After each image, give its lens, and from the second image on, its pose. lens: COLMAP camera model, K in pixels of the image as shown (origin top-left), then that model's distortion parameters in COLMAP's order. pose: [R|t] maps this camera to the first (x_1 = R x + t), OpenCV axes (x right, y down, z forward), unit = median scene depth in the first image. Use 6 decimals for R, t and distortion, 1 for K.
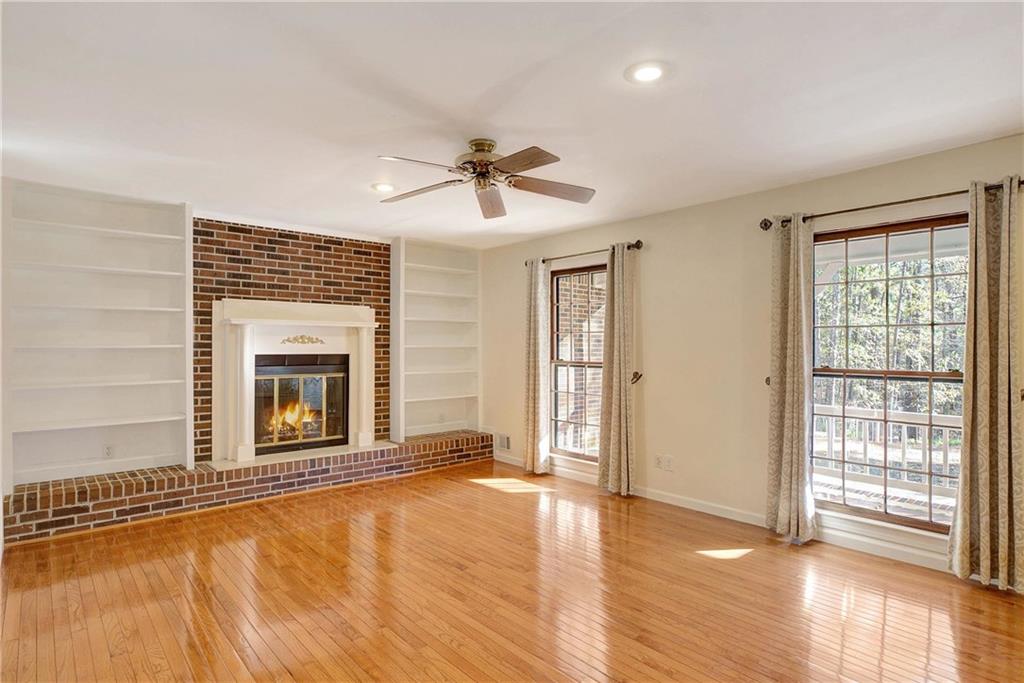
lens RADIAL K [[549.9, 0, 534.0], [0, 549.9, 348.3], [0, 0, 1]] dist [0.001341, -0.002650]
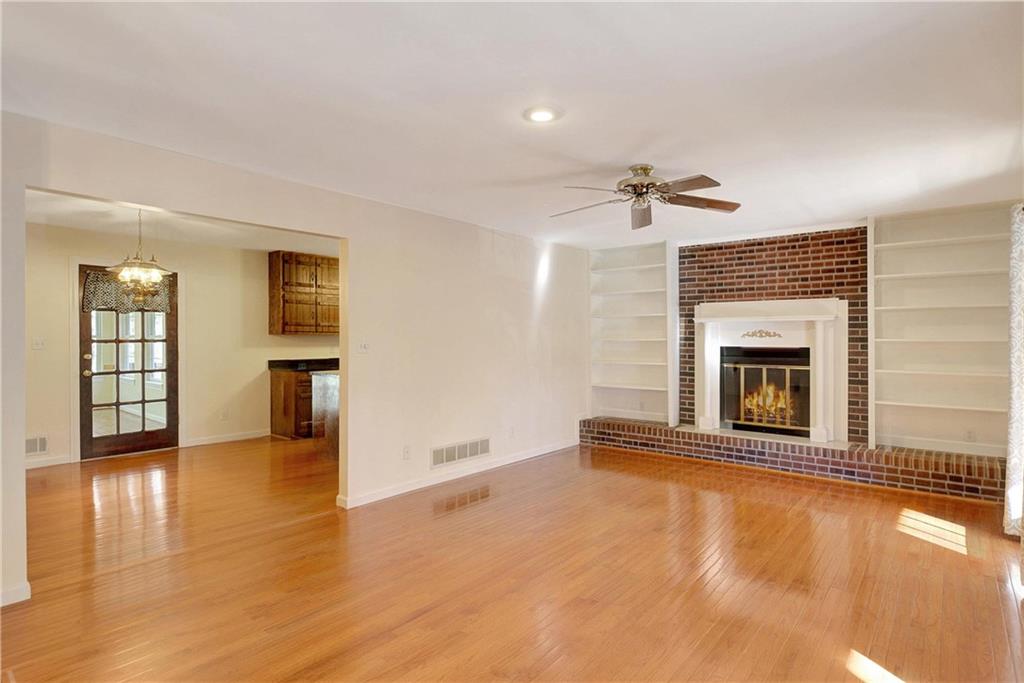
lens RADIAL K [[549.9, 0, 505.6], [0, 549.9, 344.9], [0, 0, 1]] dist [0.001341, -0.002650]
pose [[0.125156, 0.010968, -0.992076, 0.624000], [-0.005712, 0.999930, 0.010334, -0.002183], [0.992121, 0.004373, 0.125210, 0.340301]]
